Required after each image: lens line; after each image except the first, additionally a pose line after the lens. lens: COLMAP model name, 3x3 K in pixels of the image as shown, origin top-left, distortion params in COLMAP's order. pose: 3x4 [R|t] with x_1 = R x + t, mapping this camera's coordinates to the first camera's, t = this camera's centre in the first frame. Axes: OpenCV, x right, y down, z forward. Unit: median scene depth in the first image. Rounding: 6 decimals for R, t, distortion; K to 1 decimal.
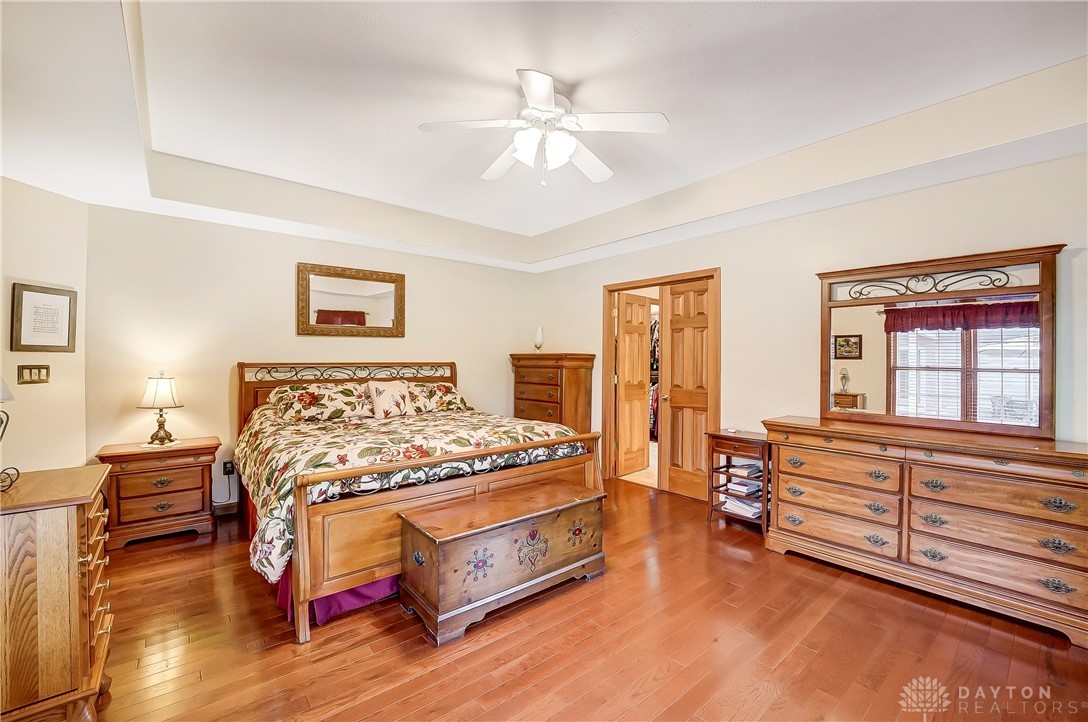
lens RADIAL K [[446.1, 0, 542.6], [0, 446.1, 362.3], [0, 0, 1]] dist [-0.026754, 0.000320]
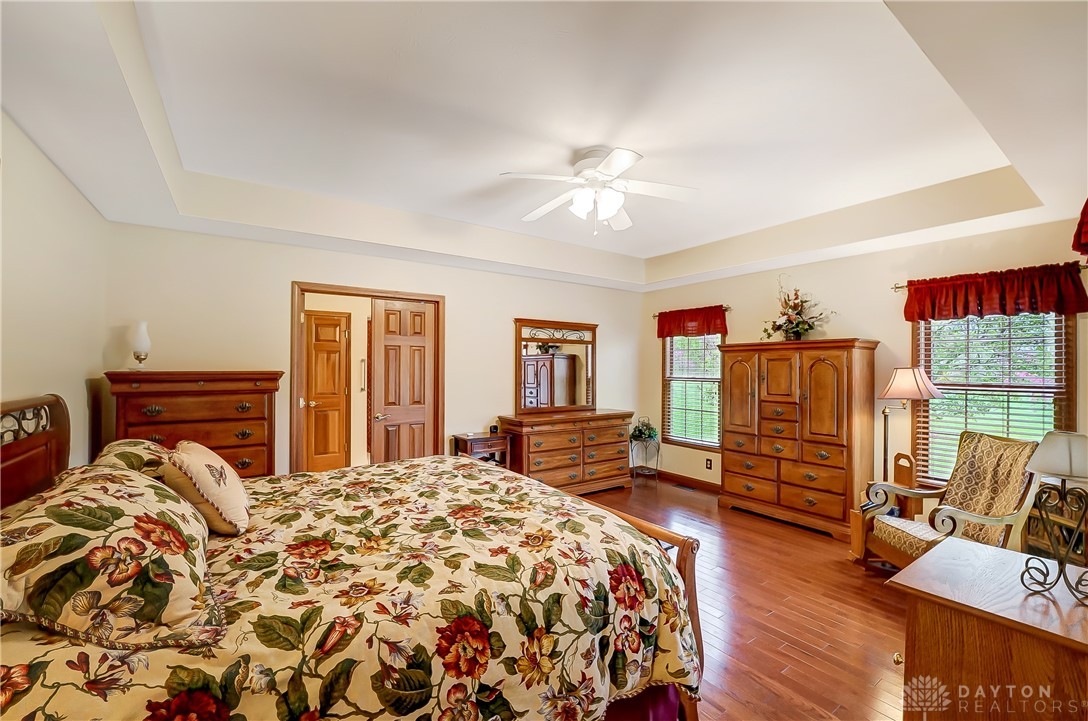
lens RADIAL K [[446.1, 0, 542.6], [0, 446.1, 361.8], [0, 0, 1]] dist [-0.026754, 0.000320]
pose [[0.100430, 0.004201, 0.994935, -0.866734], [0.000687, 0.999991, -0.004291, -0.046025], [-0.994944, 0.001114, 0.100427, 0.755187]]
